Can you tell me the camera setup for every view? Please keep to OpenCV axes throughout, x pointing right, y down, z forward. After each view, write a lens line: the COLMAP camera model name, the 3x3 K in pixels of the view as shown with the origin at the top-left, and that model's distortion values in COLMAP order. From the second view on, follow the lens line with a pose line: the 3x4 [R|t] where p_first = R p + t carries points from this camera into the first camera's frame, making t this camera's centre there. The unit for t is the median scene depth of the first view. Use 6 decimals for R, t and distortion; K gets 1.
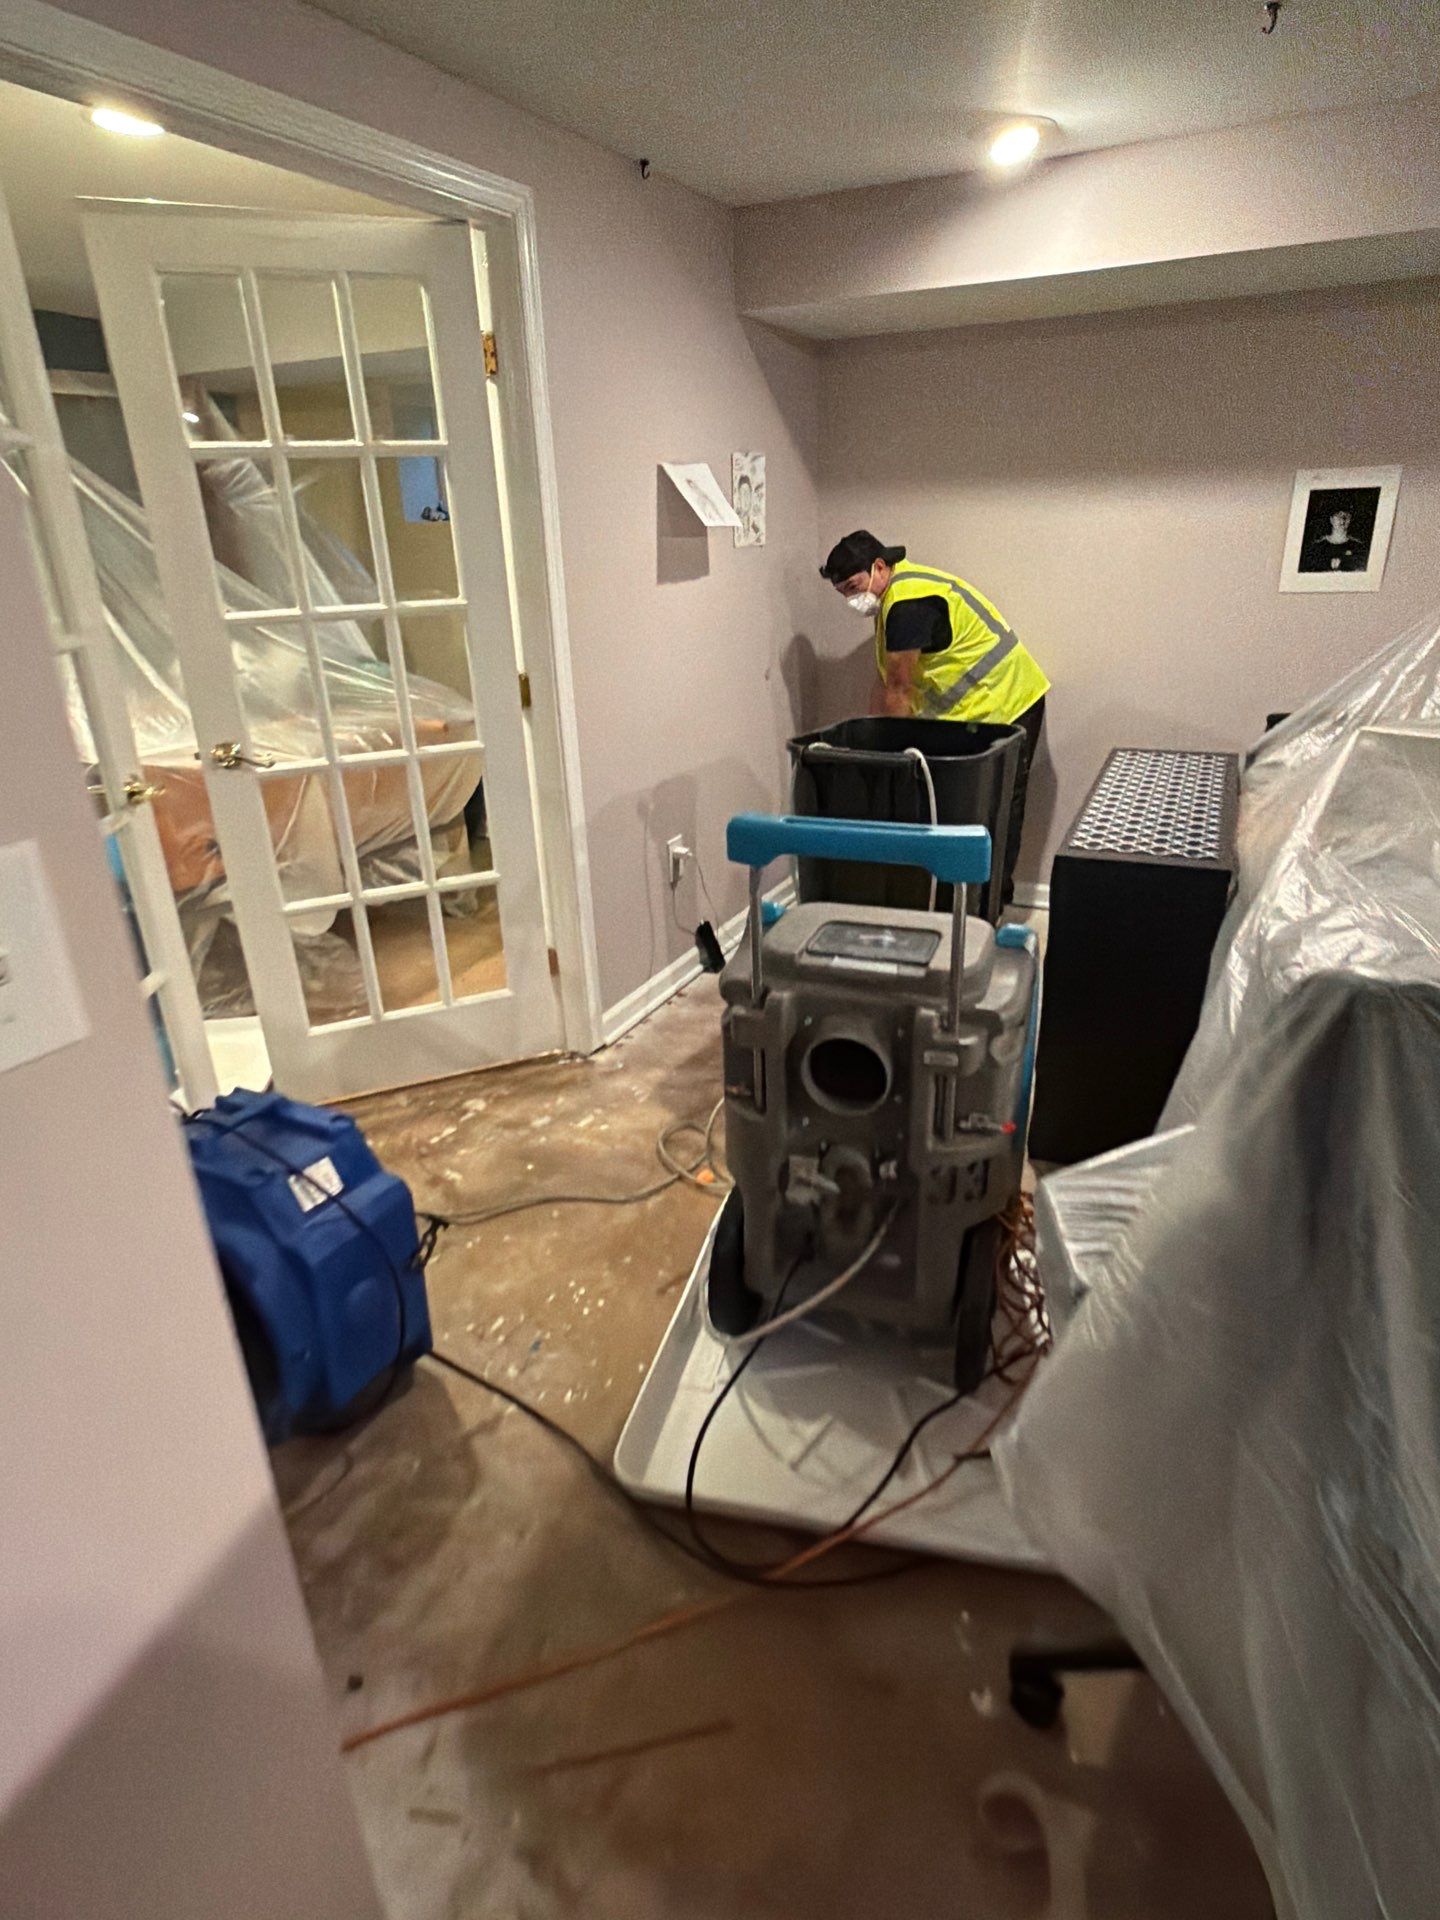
lens RADIAL K [[1063.7, 0, 720.0], [0, 1063.7, 960.0], [0, 0, 1]] dist [-0.002425, -0.001439]
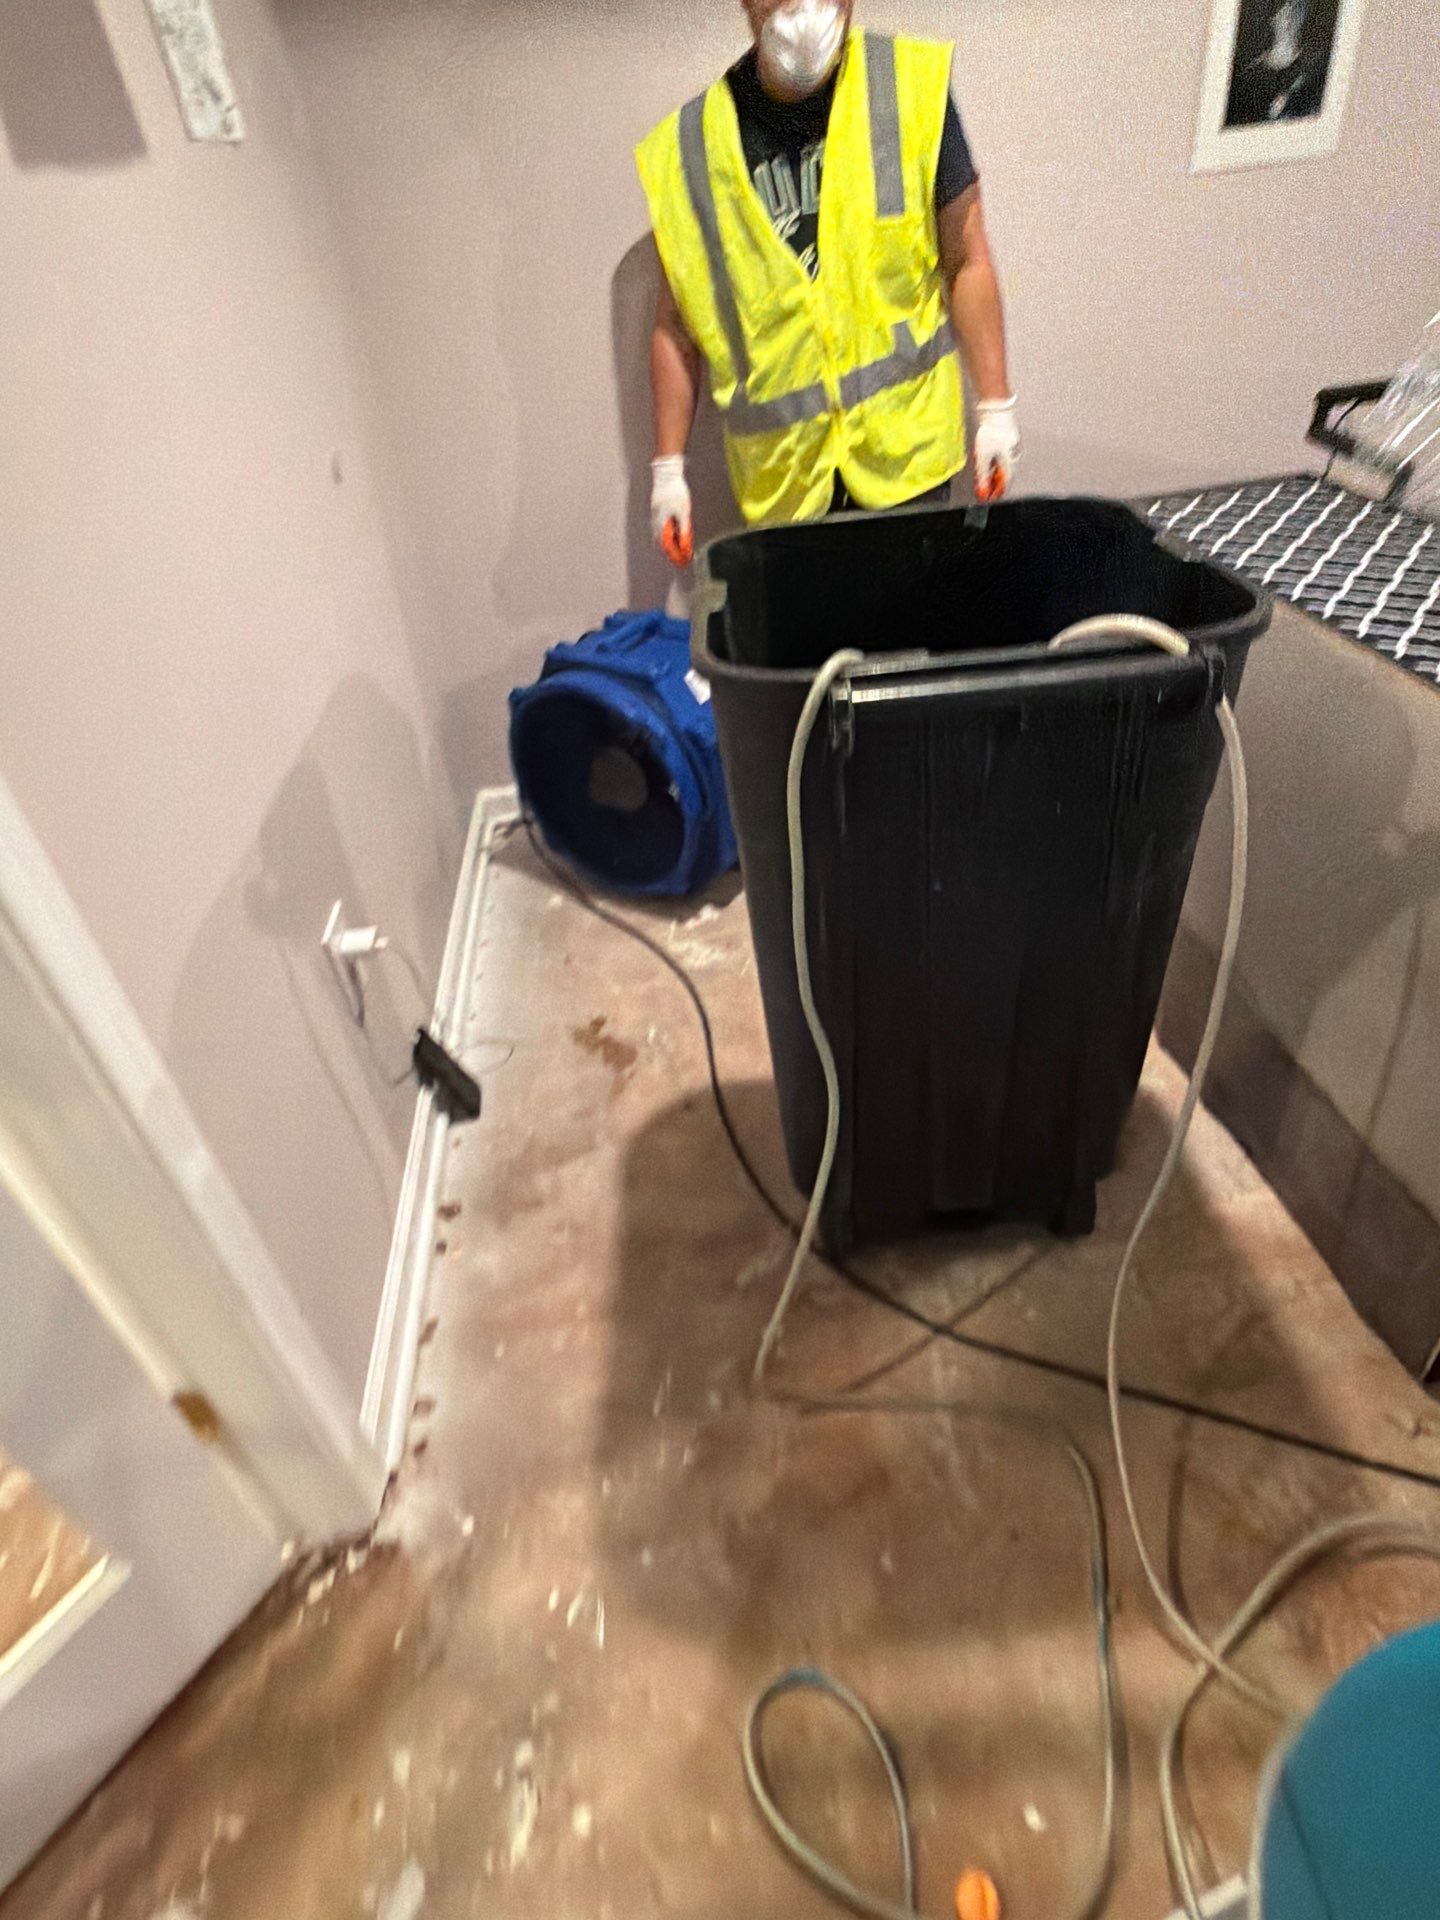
lens RADIAL K [[1063.7, 0, 720.0], [0, 1063.7, 960.0], [0, 0, 1]] dist [-0.002425, -0.001439]
pose [[0.839012, -0.361716, 0.406473, -0.162282], [0.271516, 0.925708, 0.263332, -0.301848], [-0.471527, -0.110575, 0.874892, 1.007393]]
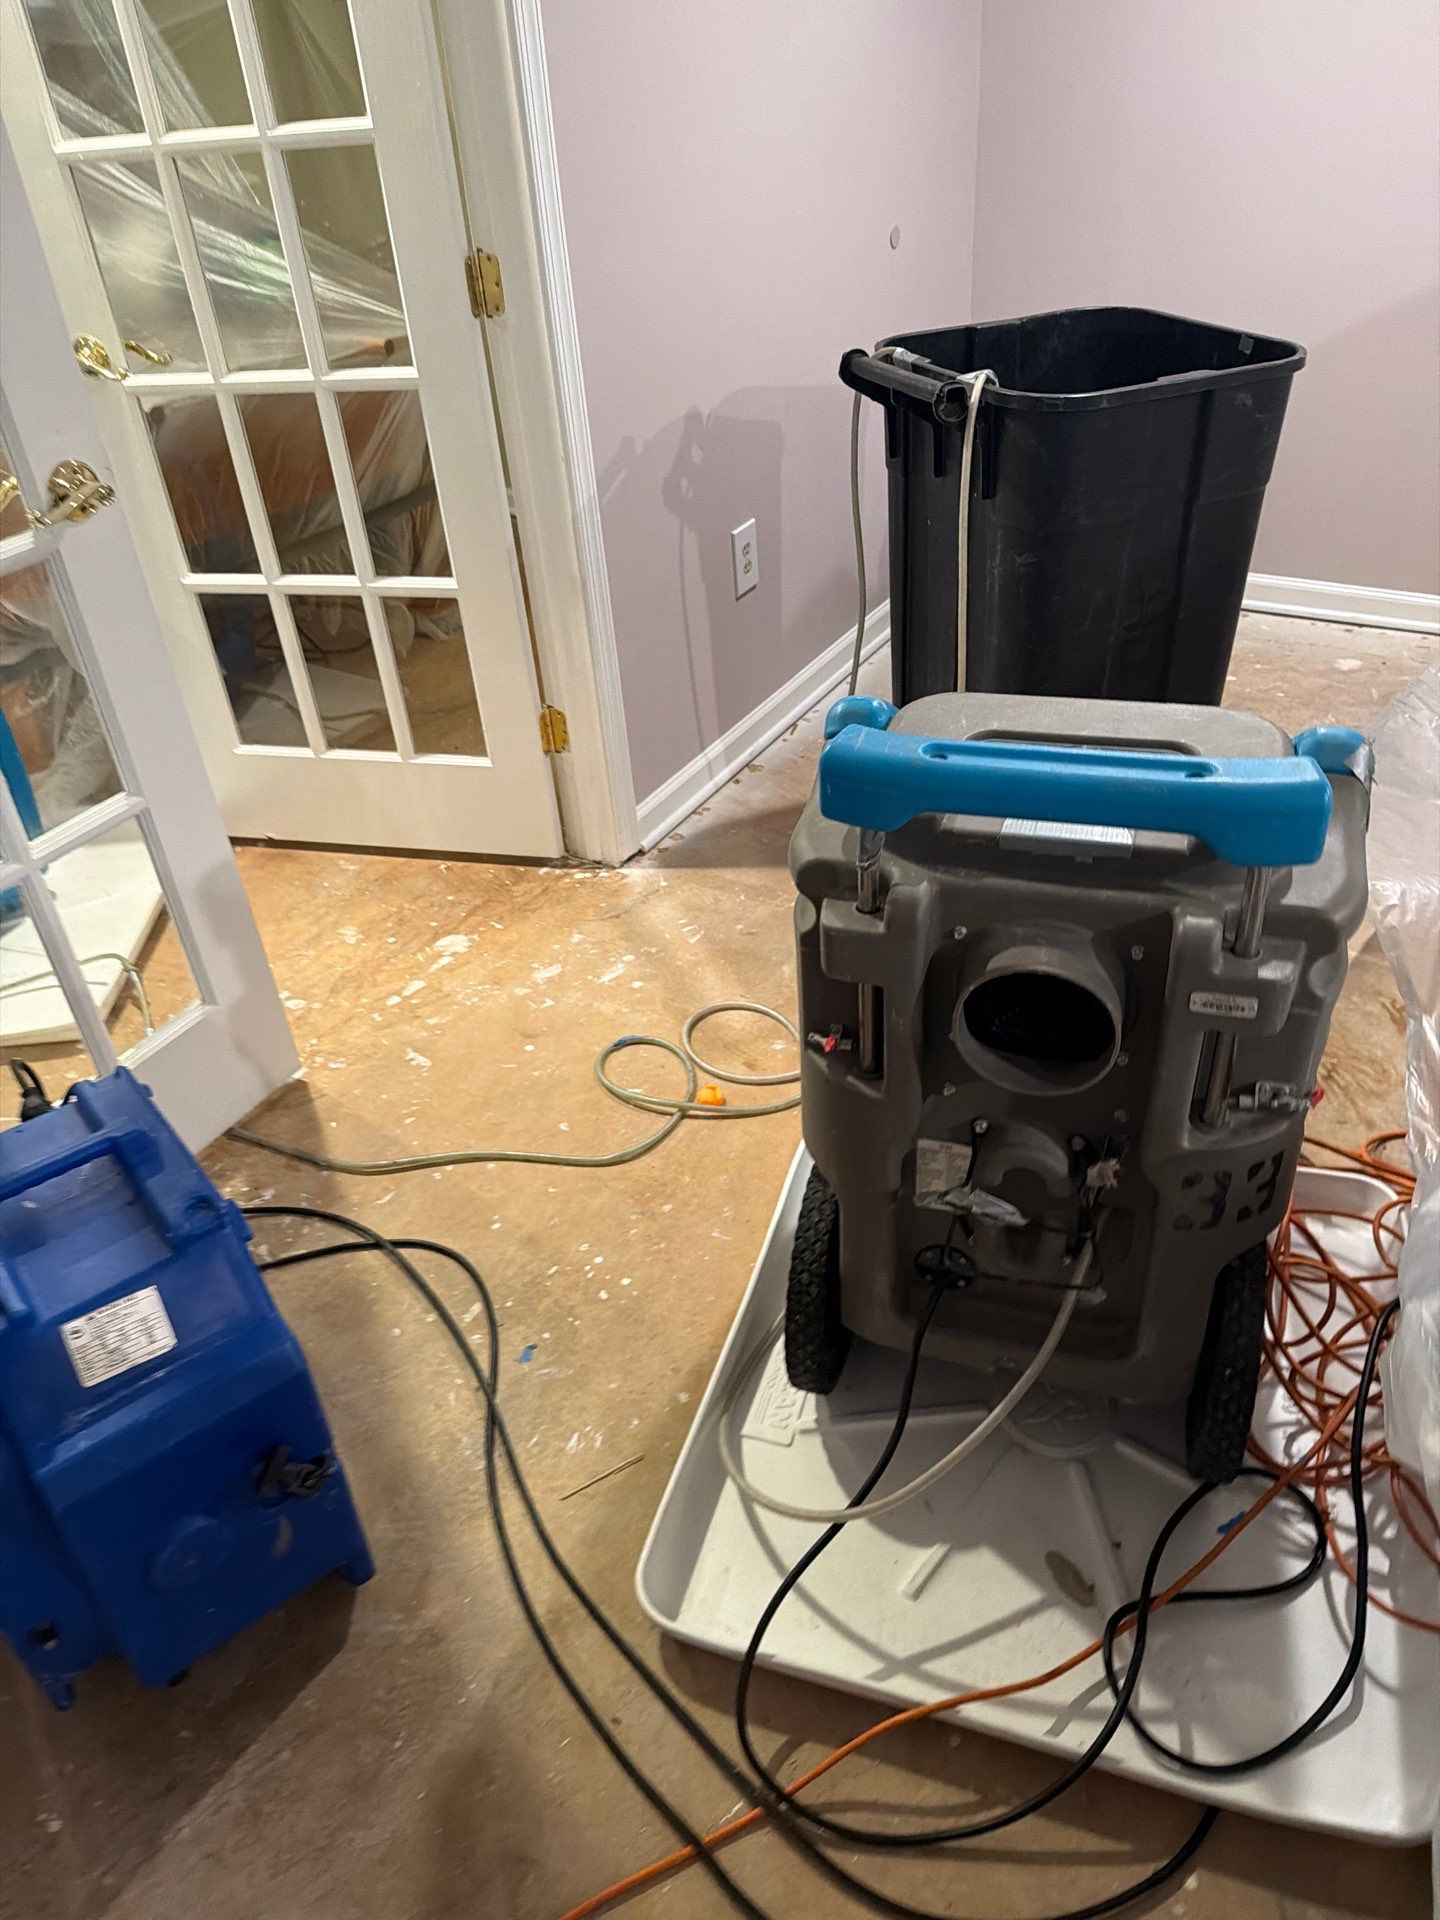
lens RADIAL K [[1357.0, 0, 720.0], [0, 1357.0, 960.0], [0, 0, 1]] dist [0.084627, 0.000478]
pose [[0.997492, 0.000756, -0.070781, 0.006988], [0.013902, 0.978374, 0.206377, -0.052105], [0.069406, -0.206843, 0.975909, 0.234760]]
